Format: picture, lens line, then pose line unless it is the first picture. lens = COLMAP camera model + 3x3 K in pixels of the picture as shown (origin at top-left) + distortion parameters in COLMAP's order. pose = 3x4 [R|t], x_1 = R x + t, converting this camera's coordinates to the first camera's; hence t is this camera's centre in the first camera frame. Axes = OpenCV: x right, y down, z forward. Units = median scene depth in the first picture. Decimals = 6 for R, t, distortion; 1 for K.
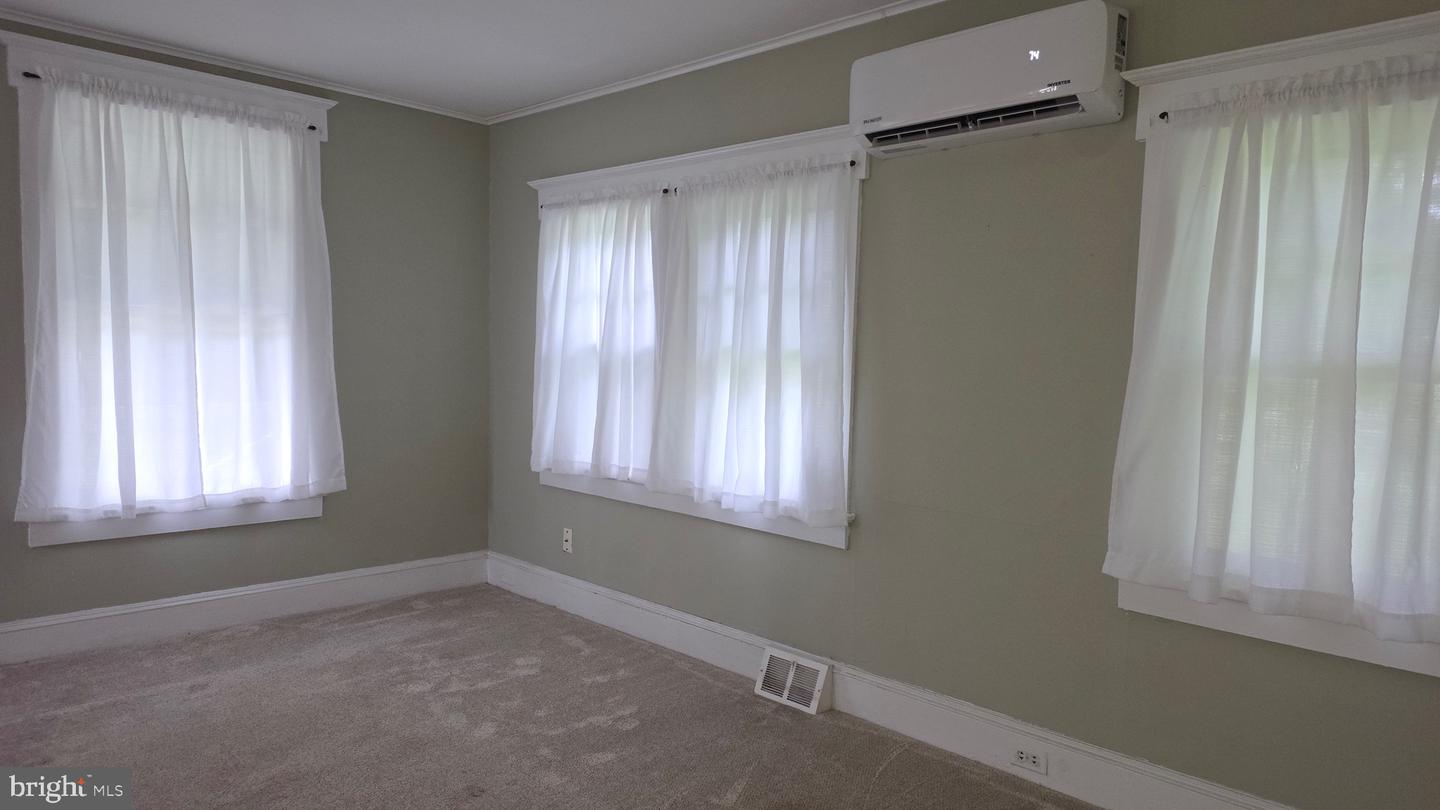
lens RADIAL K [[934.2, 0, 720.0], [0, 934.2, 405.0], [0, 0, 1]] dist [0.092433, -0.074921]
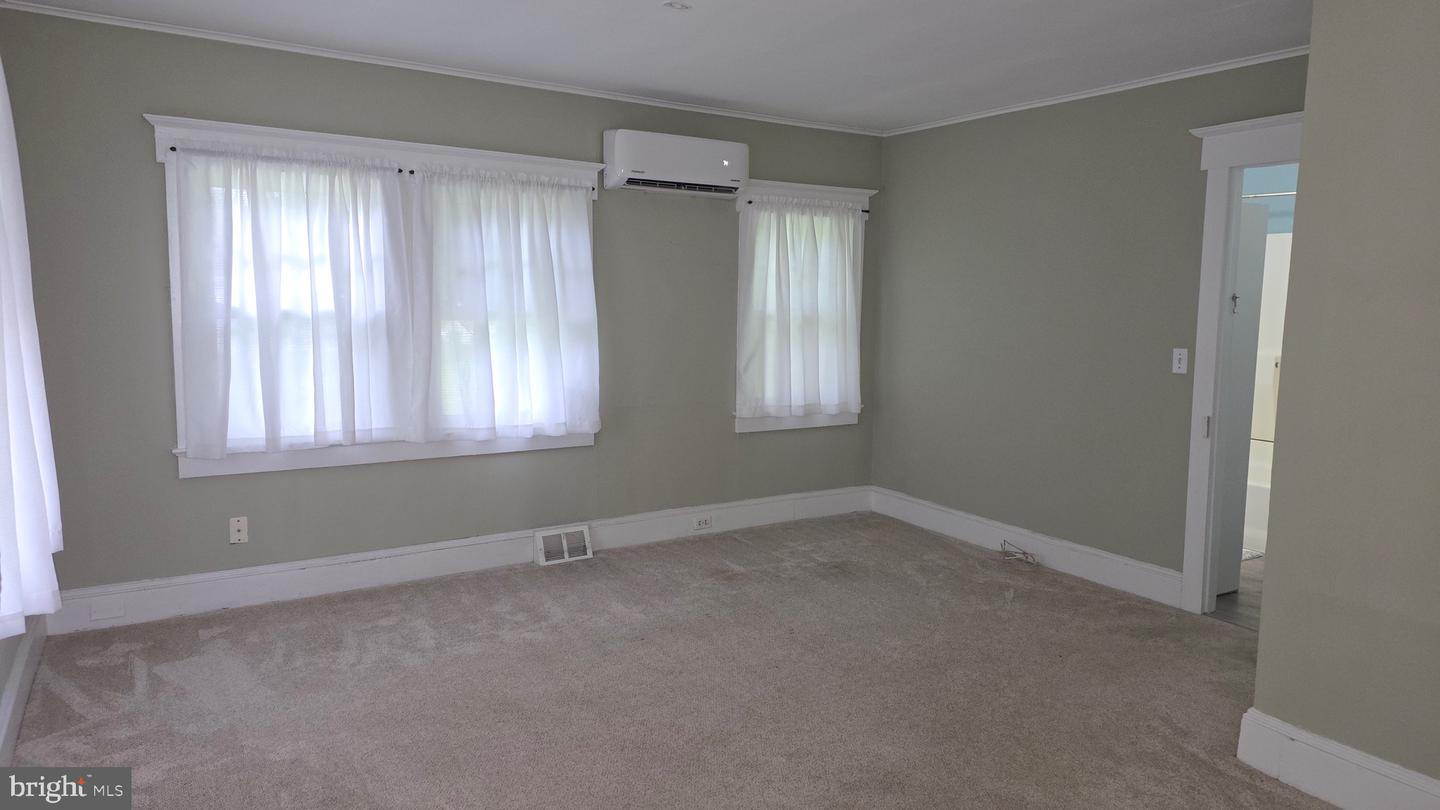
lens RADIAL K [[934.2, 0, 720.0], [0, 934.2, 405.0], [0, 0, 1]] dist [0.092433, -0.074921]
pose [[0.203680, -0.126010, 0.970894, -1.060893], [0.057725, 0.991503, 0.116575, -0.061875], [-0.977334, 0.032301, 0.209224, 0.399176]]
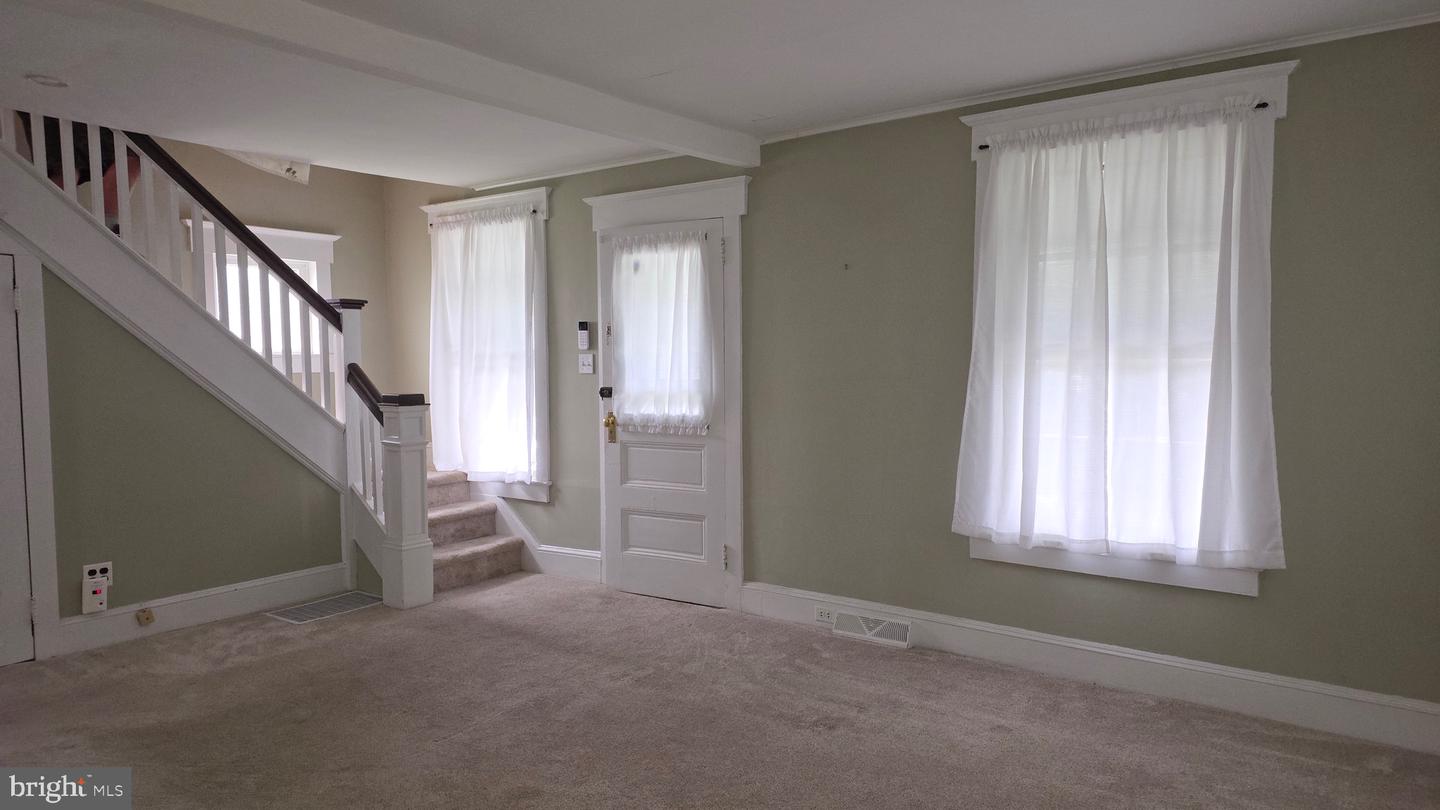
lens RADIAL K [[959.8, 0, 720.0], [0, 959.8, 405.0], [0, 0, 1]] dist [0.059812, -0.043201]
pose [[0.132307, 0.024418, -0.990908, 0.359219], [-0.049500, 0.998612, 0.017998, -0.037900], [0.989972, 0.046669, 0.133332, 0.507000]]
